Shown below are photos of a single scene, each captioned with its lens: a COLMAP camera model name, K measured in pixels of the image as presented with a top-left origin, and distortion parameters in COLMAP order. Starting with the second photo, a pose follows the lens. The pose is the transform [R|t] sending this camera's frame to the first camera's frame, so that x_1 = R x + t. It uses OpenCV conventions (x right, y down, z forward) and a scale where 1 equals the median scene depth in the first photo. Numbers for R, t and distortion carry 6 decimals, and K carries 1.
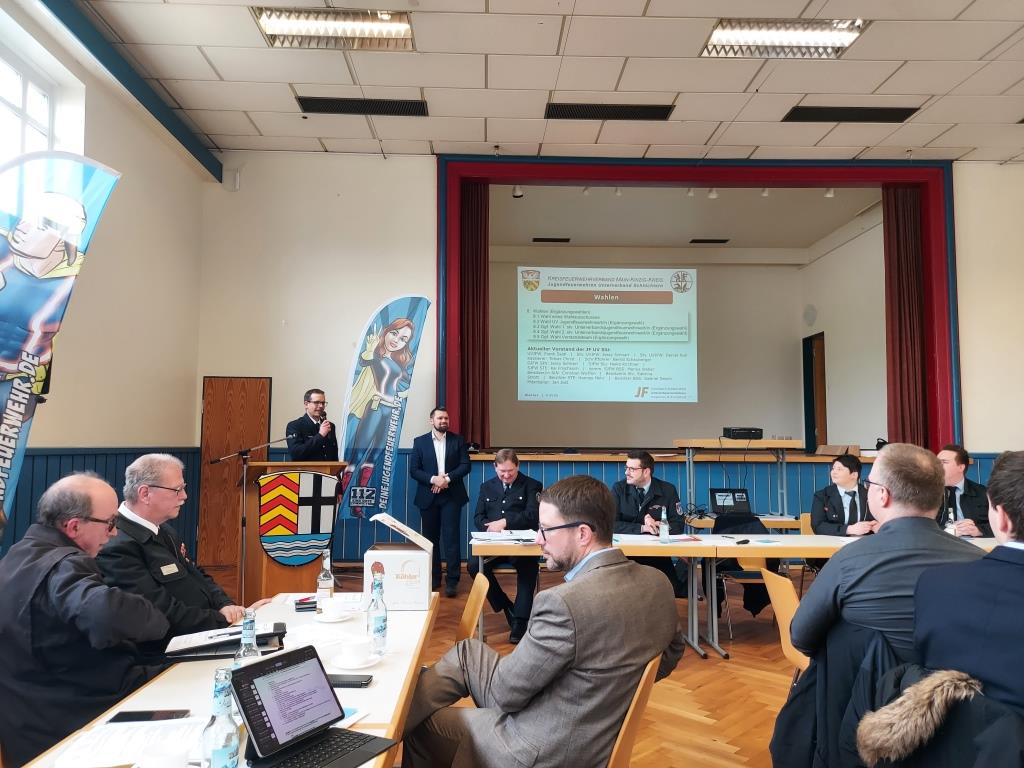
lens RADIAL K [[748.4, 0, 510.6], [0, 748.4, 385.0], [0, 0, 1]] dist [0.052473, -0.041190]
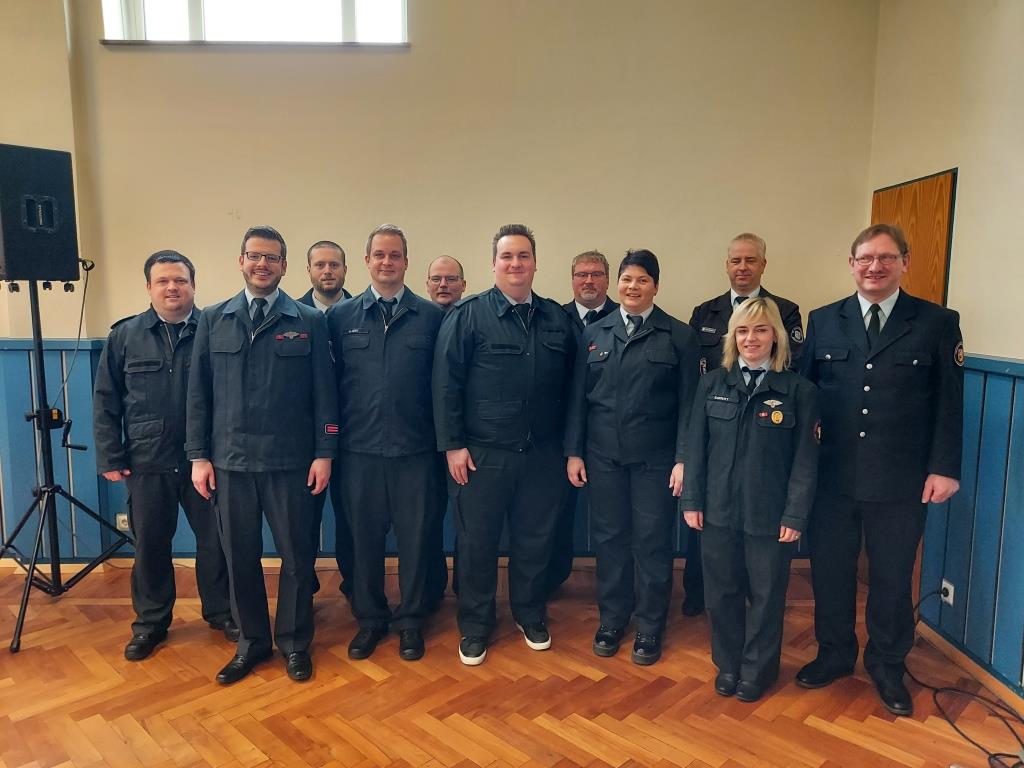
lens RADIAL K [[748.4, 0, 504.8], [0, 748.4, 395.9], [0, 0, 1]] dist [0.052473, -0.041190]
pose [[-0.039241, 0.117586, -0.992287, 0.097072], [0.080800, 0.990173, 0.114140, 0.046811], [0.995958, -0.075698, -0.048356, 0.857256]]
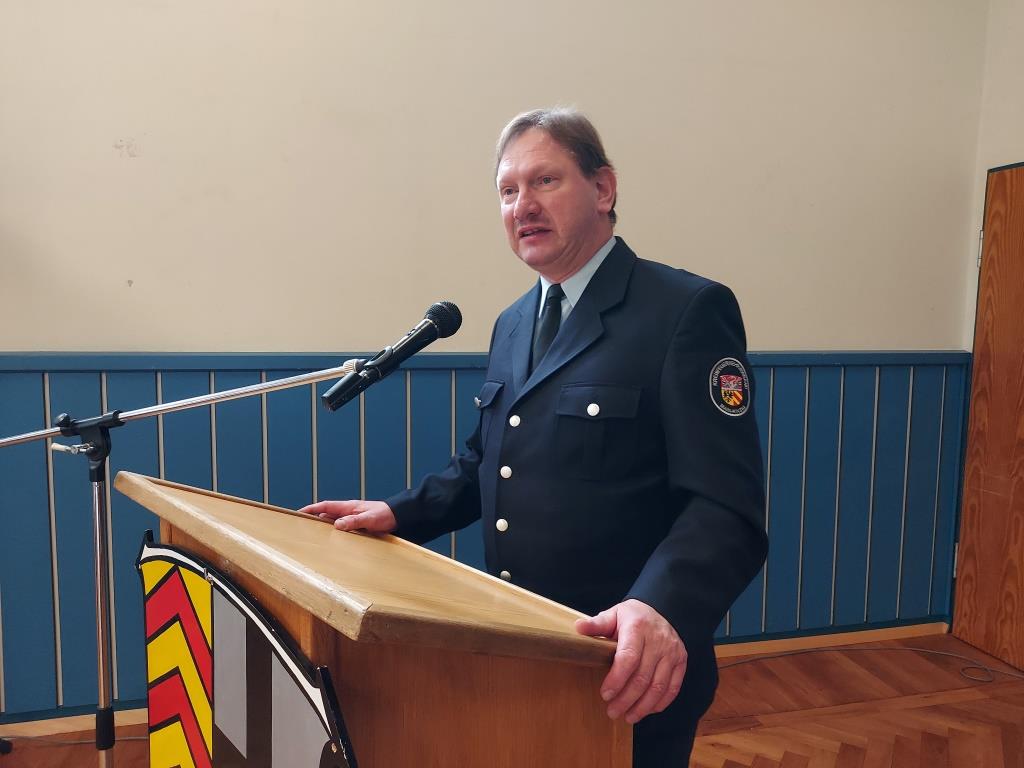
lens RADIAL K [[748.4, 0, 505.2], [0, 748.4, 387.9], [0, 0, 1]] dist [0.052473, -0.041190]
pose [[0.209152, 0.096385, -0.973121, -0.076822], [0.068818, 0.991213, 0.112968, 0.042129], [0.975459, -0.090595, 0.200681, 0.735620]]
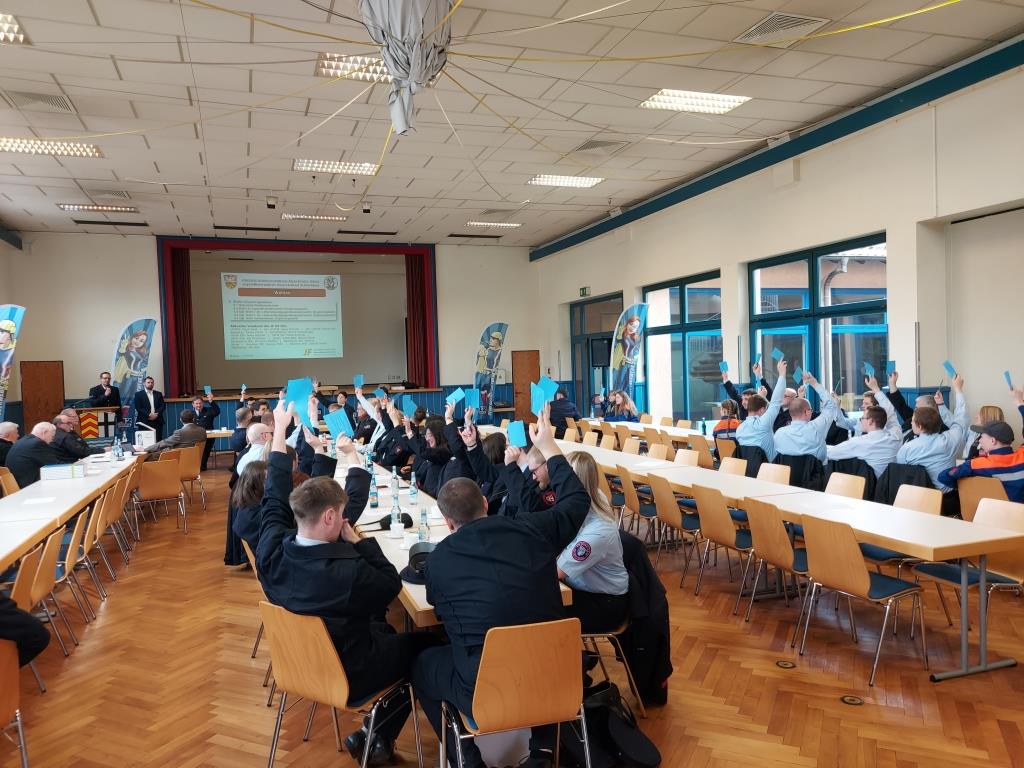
lens RADIAL K [[748.4, 0, 507.4], [0, 748.4, 392.1], [0, 0, 1]] dist [0.052473, -0.041190]
pose [[0.954113, -0.041755, 0.296521, 0.175431], [0.008346, 0.993554, 0.113053, -0.145711], [-0.299330, -0.105391, 0.948311, -1.167716]]
